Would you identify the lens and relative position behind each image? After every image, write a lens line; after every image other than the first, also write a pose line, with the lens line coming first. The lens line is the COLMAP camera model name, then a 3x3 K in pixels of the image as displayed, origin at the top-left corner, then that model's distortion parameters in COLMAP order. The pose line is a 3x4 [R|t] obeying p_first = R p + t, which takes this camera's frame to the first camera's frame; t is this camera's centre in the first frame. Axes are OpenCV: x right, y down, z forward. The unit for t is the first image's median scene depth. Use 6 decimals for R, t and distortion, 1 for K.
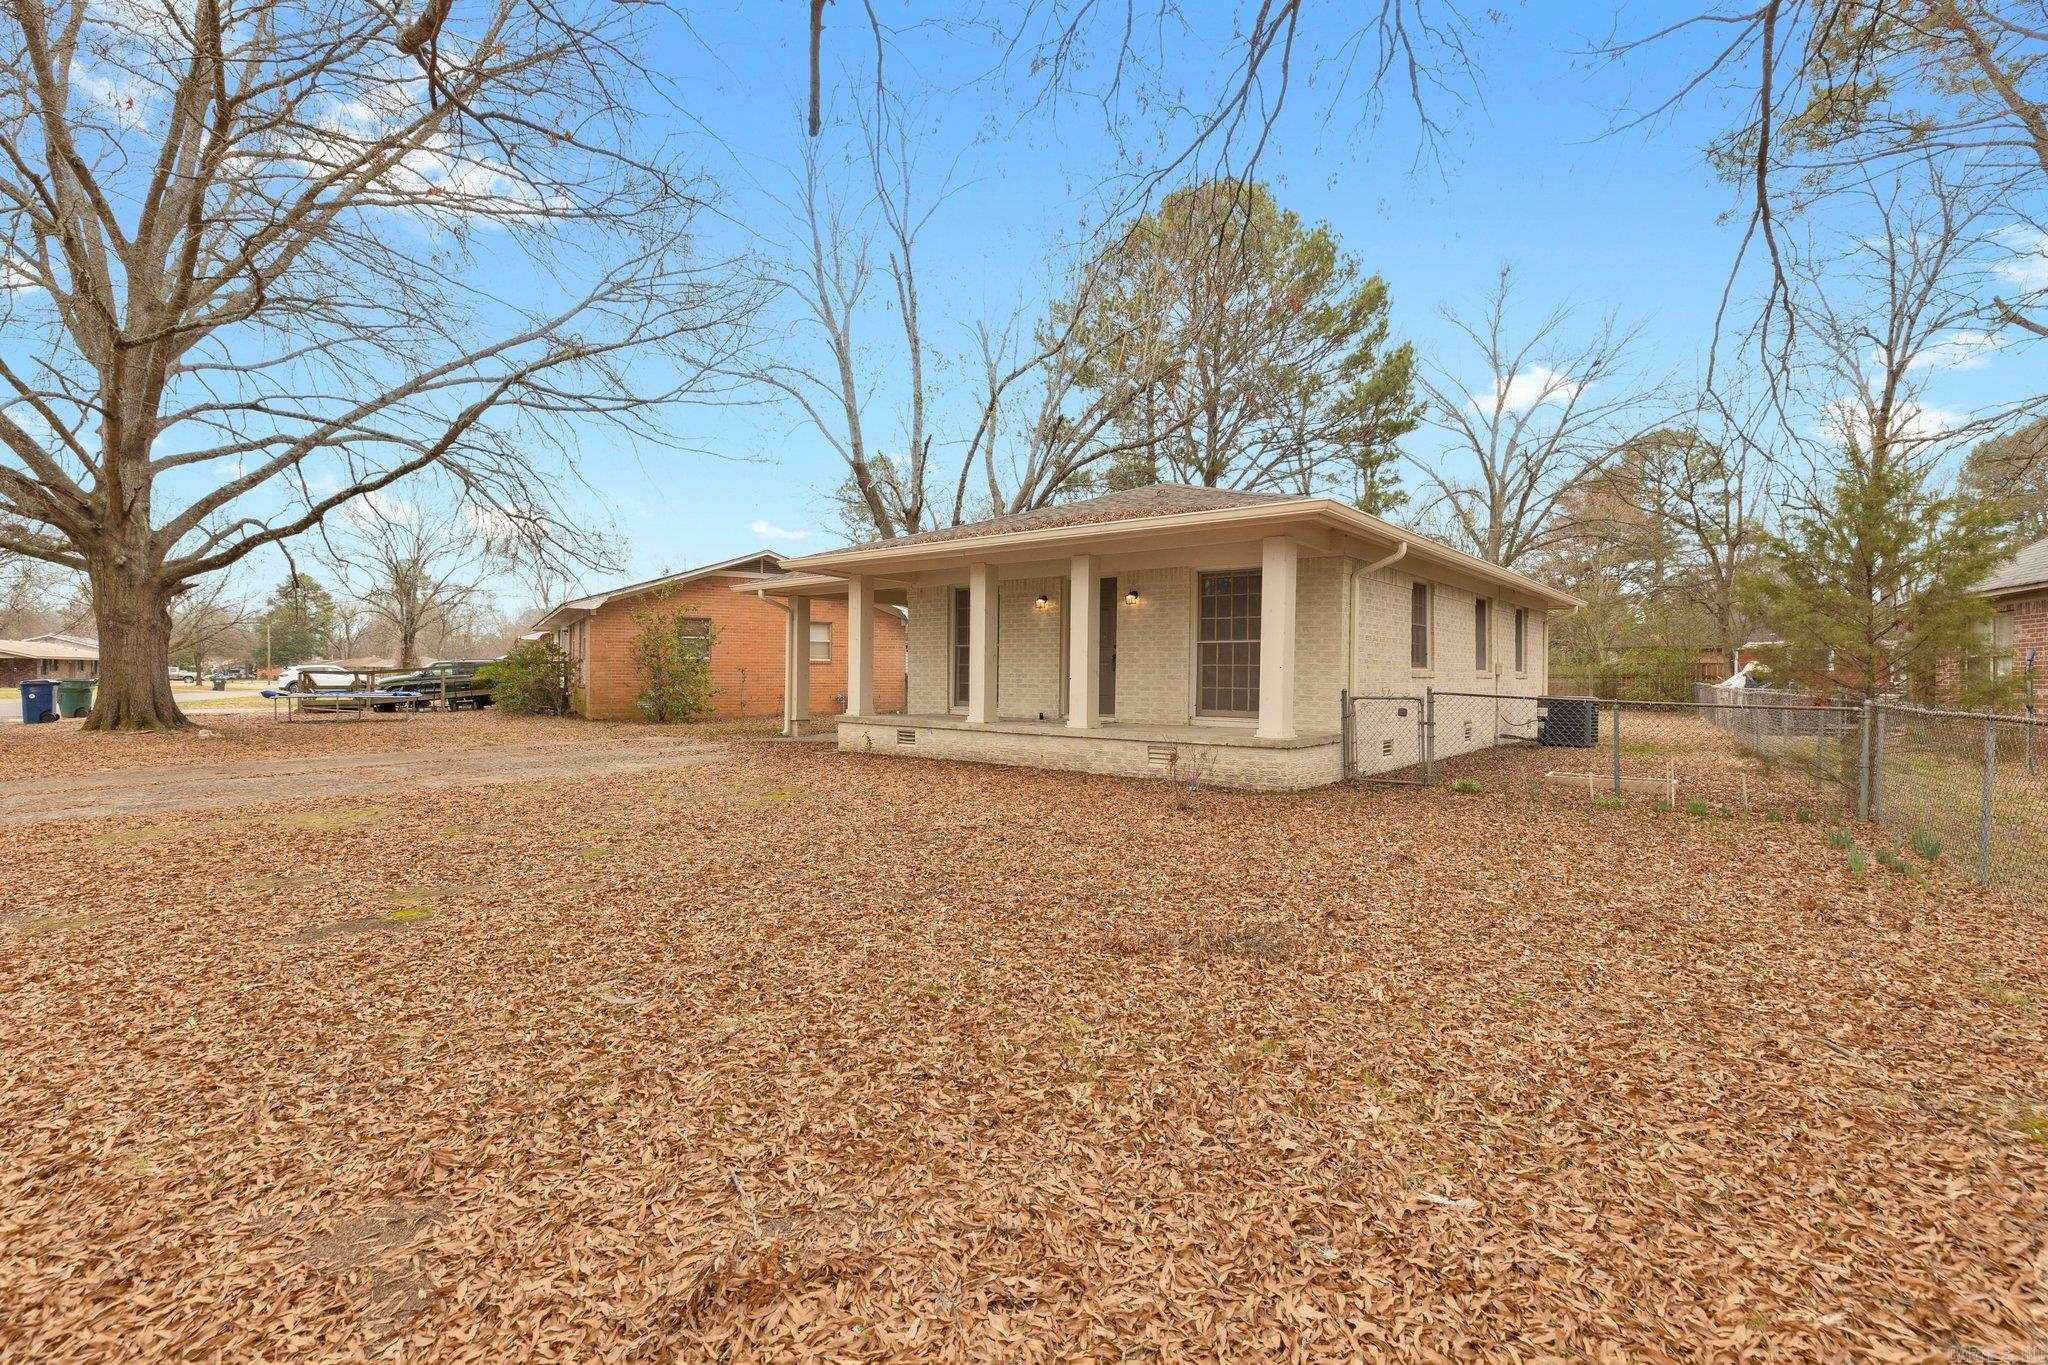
lens RADIAL K [[920.7, 0, 1023.2], [0, 920.7, 676.9], [0, 0, 1]] dist [0.010010, -0.001682]
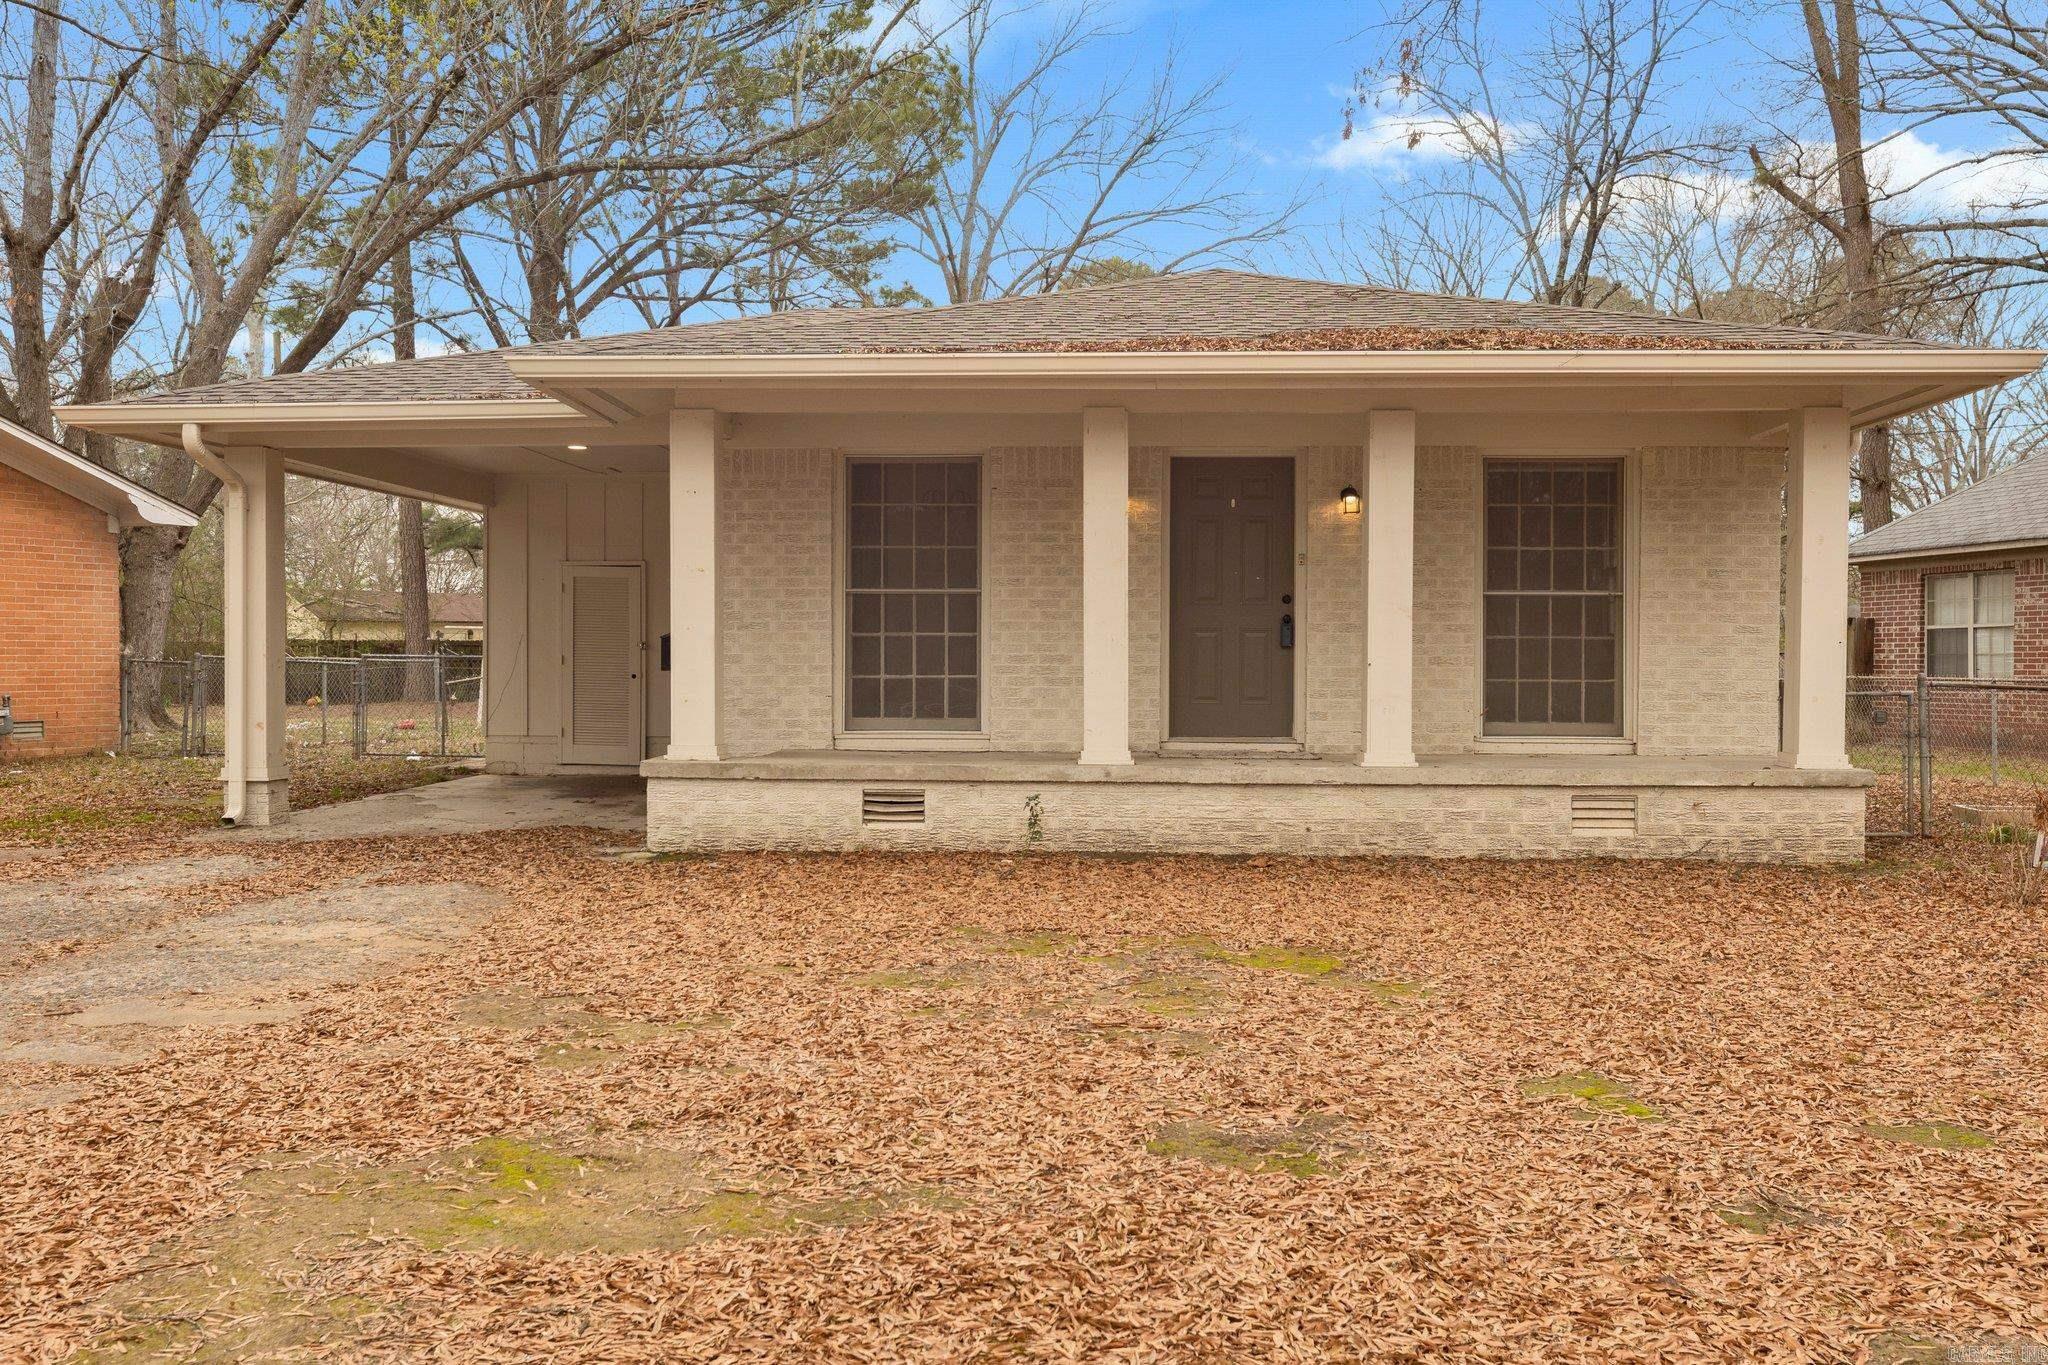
lens RADIAL K [[1821.8, 0, 1023.6], [0, 1821.8, 665.1], [0, 0, 1]] dist [0.013074, -0.009400]
pose [[0.820887, -0.011025, 0.570984, -0.564353], [0.007780, 0.999937, 0.008122, -0.006960], [-0.571038, -0.002225, 0.820921, 0.270430]]
